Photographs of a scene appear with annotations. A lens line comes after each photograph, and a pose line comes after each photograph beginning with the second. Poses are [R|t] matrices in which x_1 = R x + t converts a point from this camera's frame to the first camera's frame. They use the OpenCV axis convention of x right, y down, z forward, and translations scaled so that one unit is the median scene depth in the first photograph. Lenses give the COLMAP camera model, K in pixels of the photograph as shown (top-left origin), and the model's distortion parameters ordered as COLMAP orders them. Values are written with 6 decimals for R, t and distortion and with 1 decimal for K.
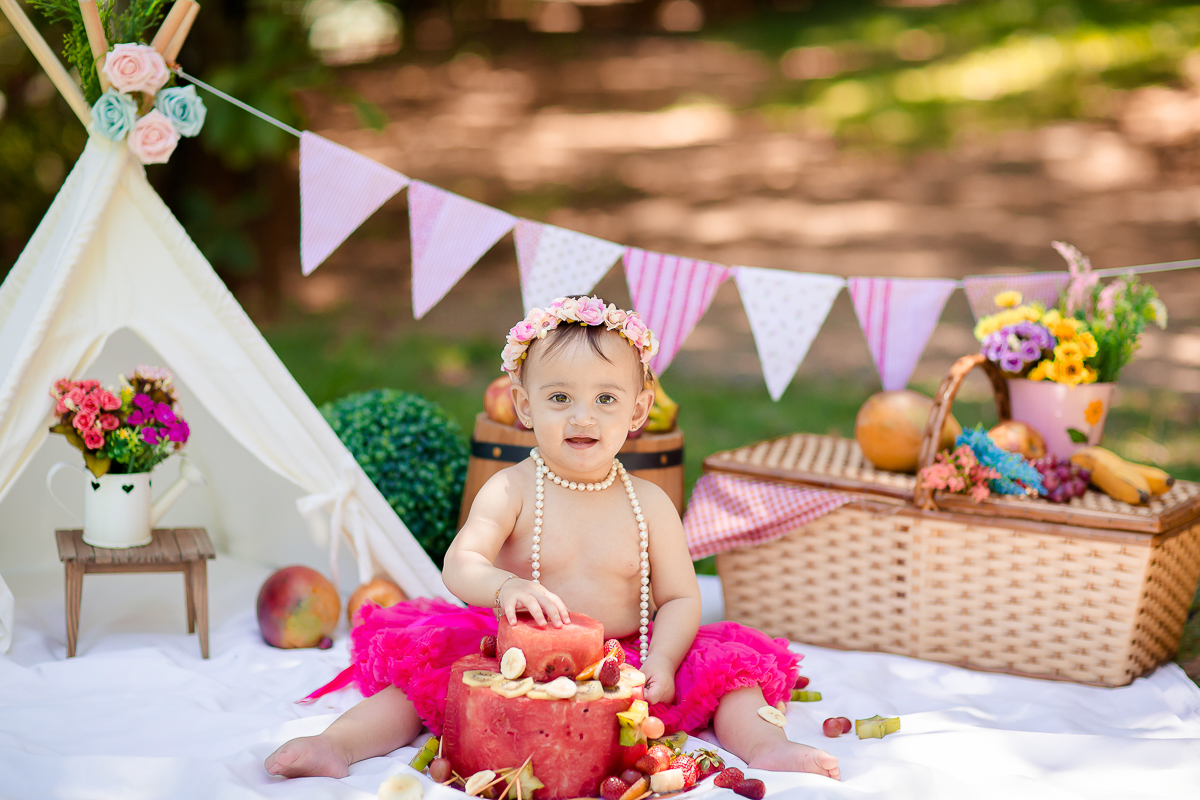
lens RADIAL K [[2685.4, 0, 600.0], [0, 2685.4, 400.0], [0, 0, 1]] dist [-0.138971, -0.428135]
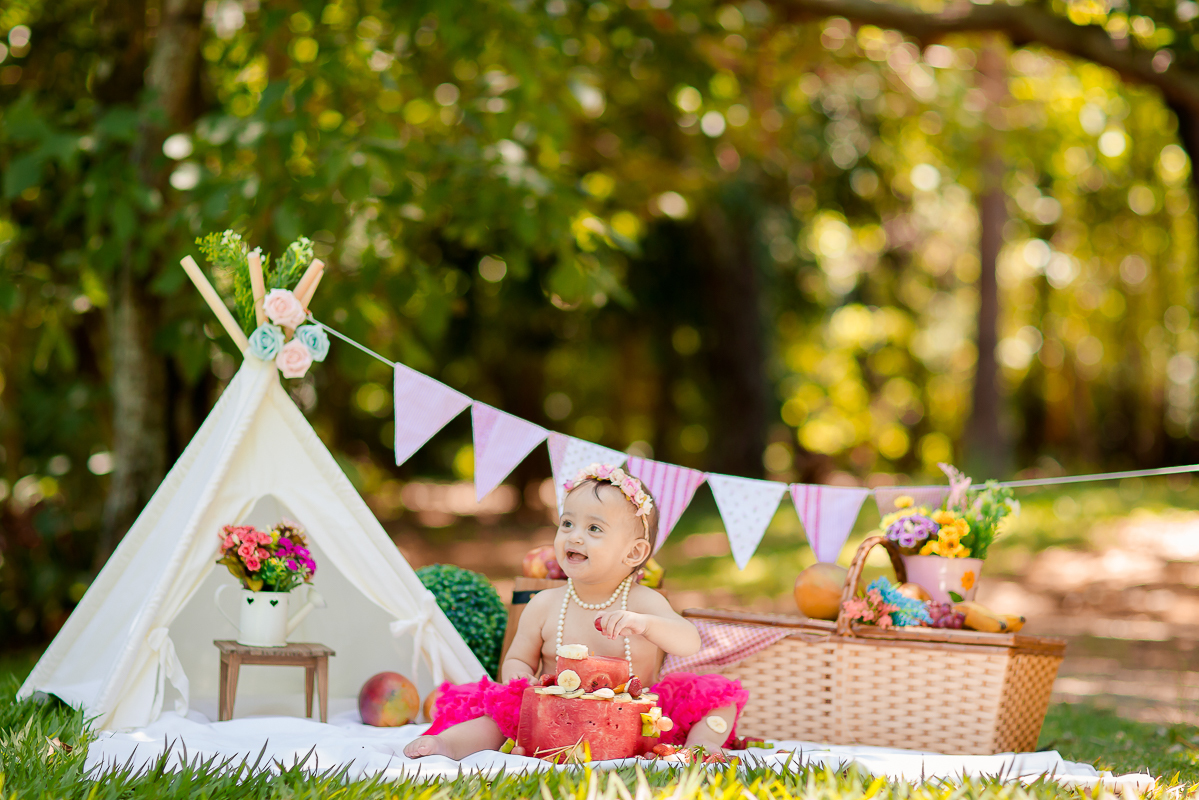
lens RADIAL K [[2683.2, 0, 599.5], [0, 2683.2, 400.0], [0, 0, 1]] dist [-0.138971, -0.428135]
pose [[0.999251, 0.013973, 0.036082, -0.057156], [-0.007597, 0.985221, -0.171120, 0.159242], [-0.037940, 0.170718, 0.984589, -0.376329]]
